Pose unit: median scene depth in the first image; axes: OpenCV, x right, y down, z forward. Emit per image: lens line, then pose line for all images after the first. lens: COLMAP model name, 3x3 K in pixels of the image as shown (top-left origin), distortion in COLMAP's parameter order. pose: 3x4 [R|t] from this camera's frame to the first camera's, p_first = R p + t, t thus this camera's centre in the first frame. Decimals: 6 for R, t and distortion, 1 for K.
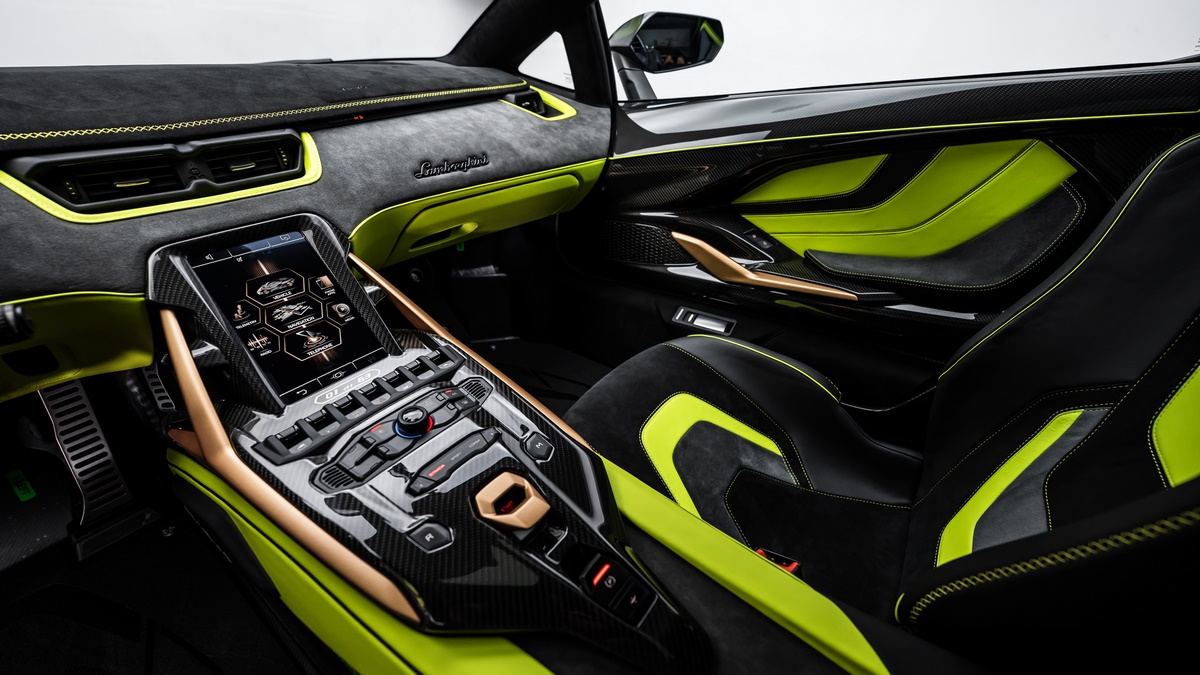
lens RADIAL K [[476.5, 0, 598.5], [0, 476.5, 336.2], [0, 0, 1]] dist [-0.029290, 0.000643]
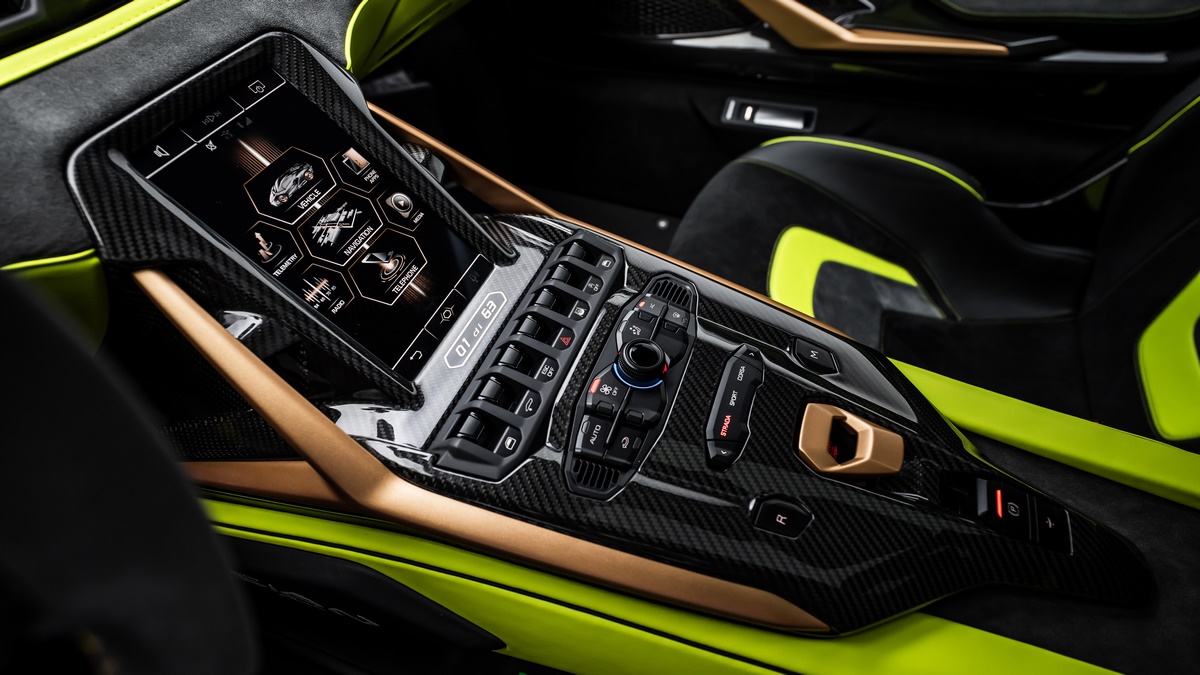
lens RADIAL K [[665.3, 0, 596.2], [0, 665.3, 334.1], [0, 0, 1]] dist [-0.000276, 0.001264]
pose [[0.962739, -0.209708, 0.170755, -0.311776], [0.152589, 0.942534, 0.297231, -0.072022], [-0.223274, -0.260100, 0.939413, 0.086413]]
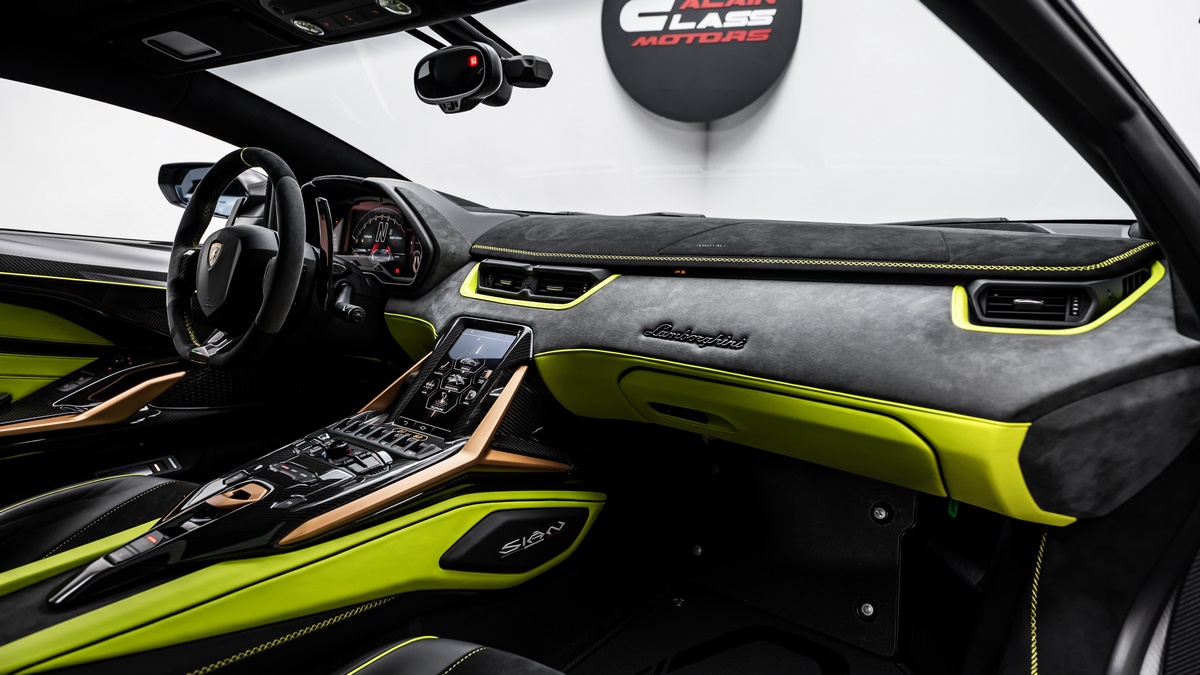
lens RADIAL K [[722.0, 0, 601.9], [0, 722.0, 336.7], [0, 0, 1]] dist [0.022021, -0.001764]
pose [[-0.031607, 0.171550, -0.984668, 0.823223], [-0.516234, 0.840783, 0.163053, -0.430405], [0.855864, 0.513473, 0.061985, 0.705081]]
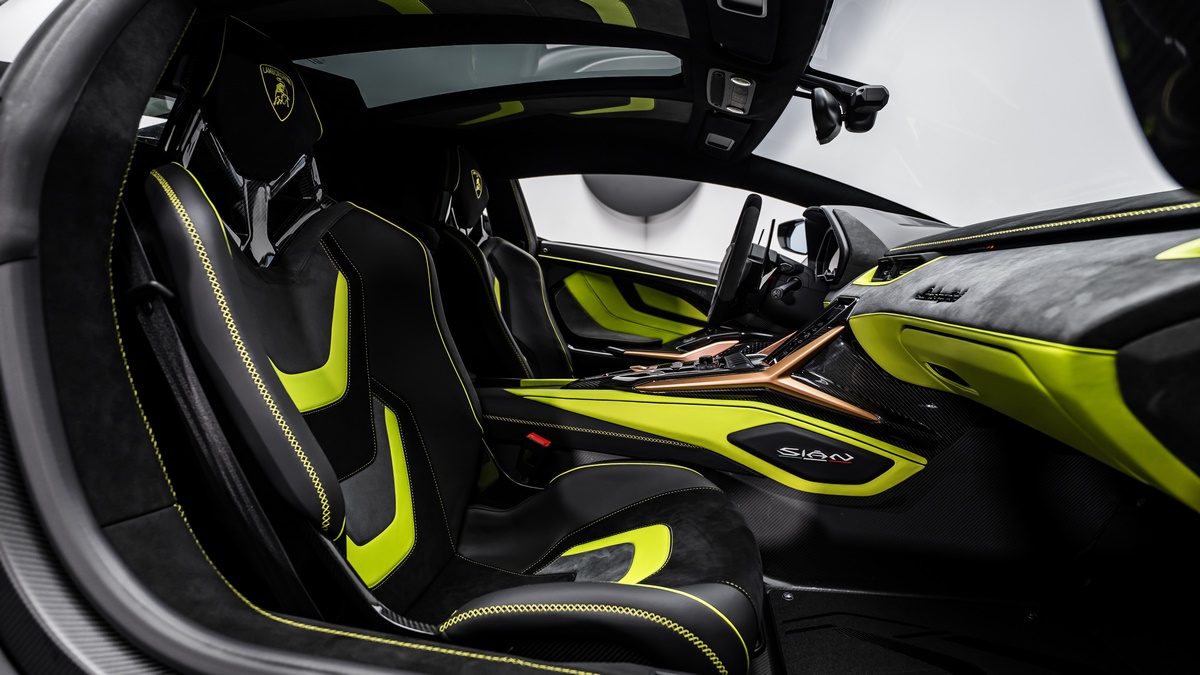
lens RADIAL K [[577.7, 0, 591.8], [0, 577.7, 331.7], [0, 0, 1]] dist [0.003759, -0.000210]
pose [[-0.901989, 0.024133, -0.431085, 0.657401], [-0.228128, 0.821051, 0.523291, -0.642438], [0.366571, 0.570345, -0.735073, 1.420495]]
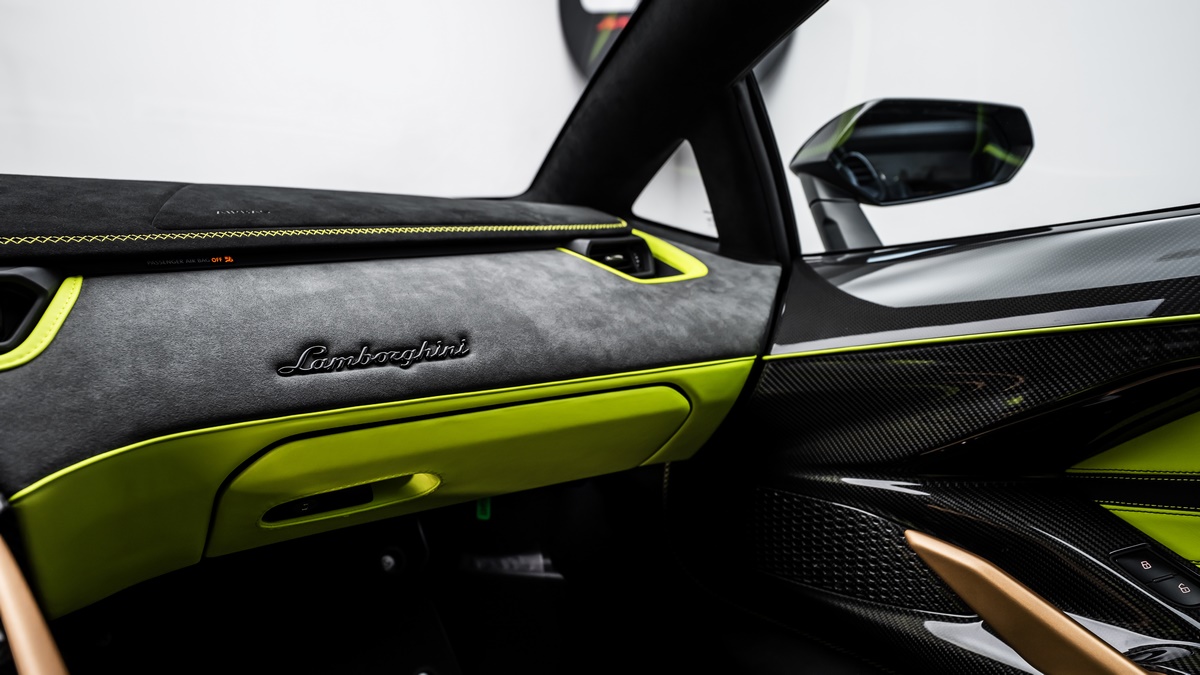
lens RADIAL K [[770.3, 0, 601.2], [0, 770.3, 342.2], [0, 0, 1]] dist [0.025341, -0.004112]
pose [[0.952141, 0.022776, -0.304811, 0.124812], [-0.137274, 0.922858, -0.359847, -0.110697], [0.273101, 0.384467, 0.881817, 0.334041]]
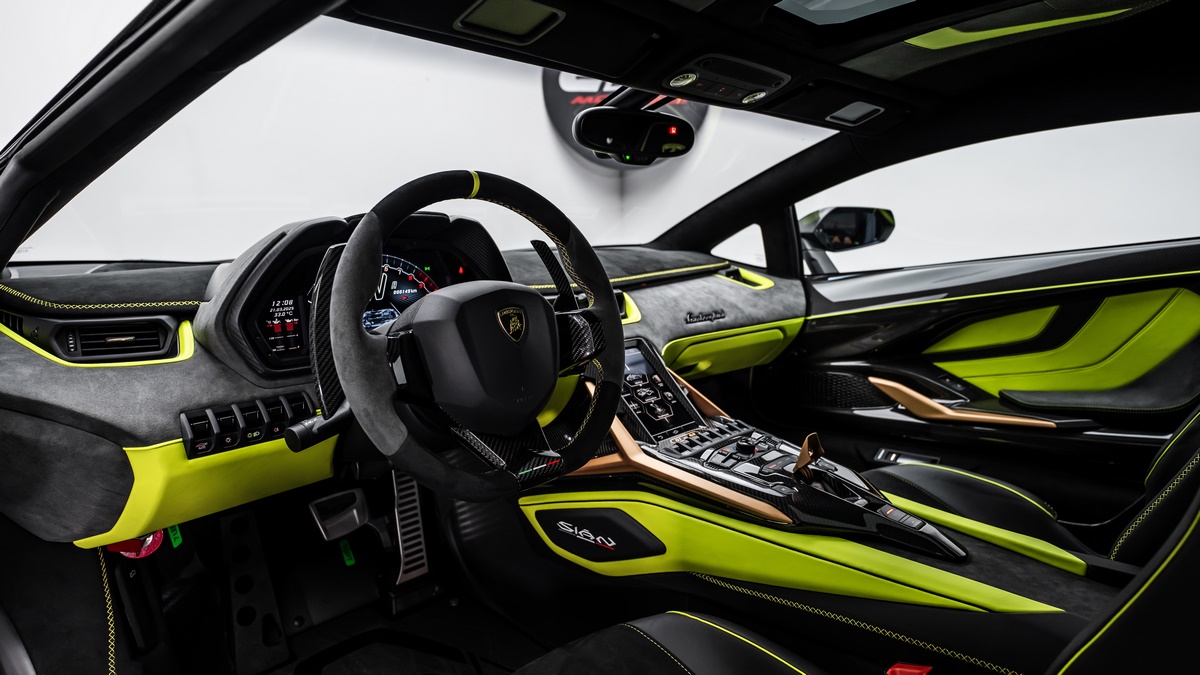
lens RADIAL K [[645.8, 0, 603.8], [0, 645.8, 338.7], [0, 0, 1]] dist [0.002550, -0.003300]
pose [[0.987518, -0.003389, -0.157469, -0.270984], [-0.054883, 0.929705, -0.364194, 0.347797], [0.147634, 0.368290, 0.917914, -0.645890]]
